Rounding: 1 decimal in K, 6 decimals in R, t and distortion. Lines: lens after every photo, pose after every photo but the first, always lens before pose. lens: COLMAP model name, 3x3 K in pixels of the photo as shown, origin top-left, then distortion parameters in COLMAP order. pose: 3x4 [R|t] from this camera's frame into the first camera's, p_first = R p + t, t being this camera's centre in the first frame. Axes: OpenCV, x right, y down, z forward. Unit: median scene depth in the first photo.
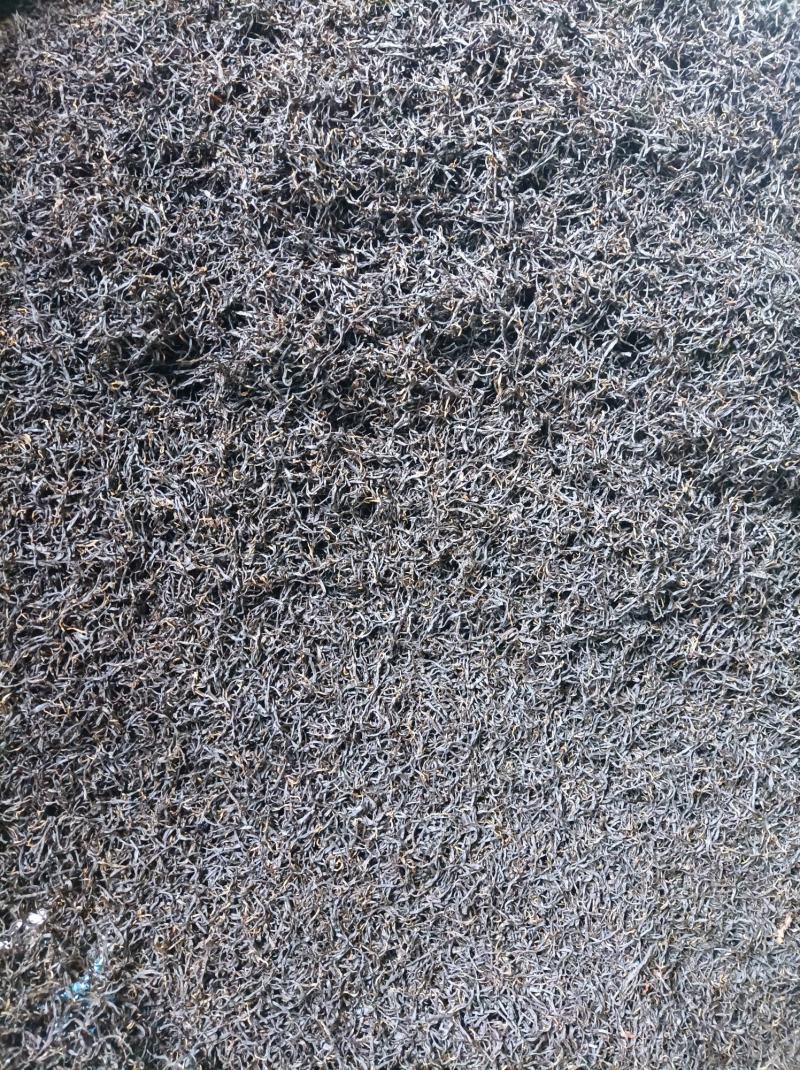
lens RADIAL K [[786.5, 0, 400.7], [0, 786.5, 530.5], [0, 0, 1]] dist [0.101375, -0.150626]
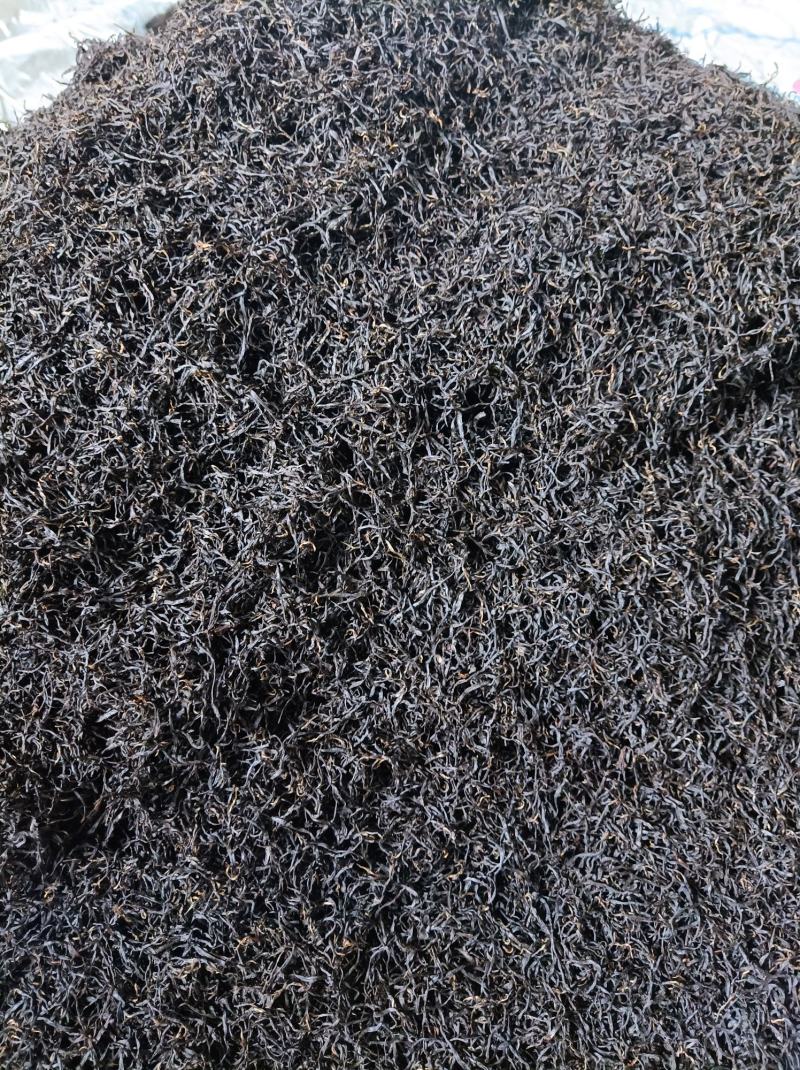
lens RADIAL K [[786.5, 0, 400.7], [0, 786.5, 530.5], [0, 0, 1]] dist [0.101375, -0.150626]
pose [[0.719023, -0.694952, -0.006883, 0.150242], [0.691199, 0.716102, -0.097166, -0.116076], [0.072455, 0.065107, 0.995244, 0.190392]]
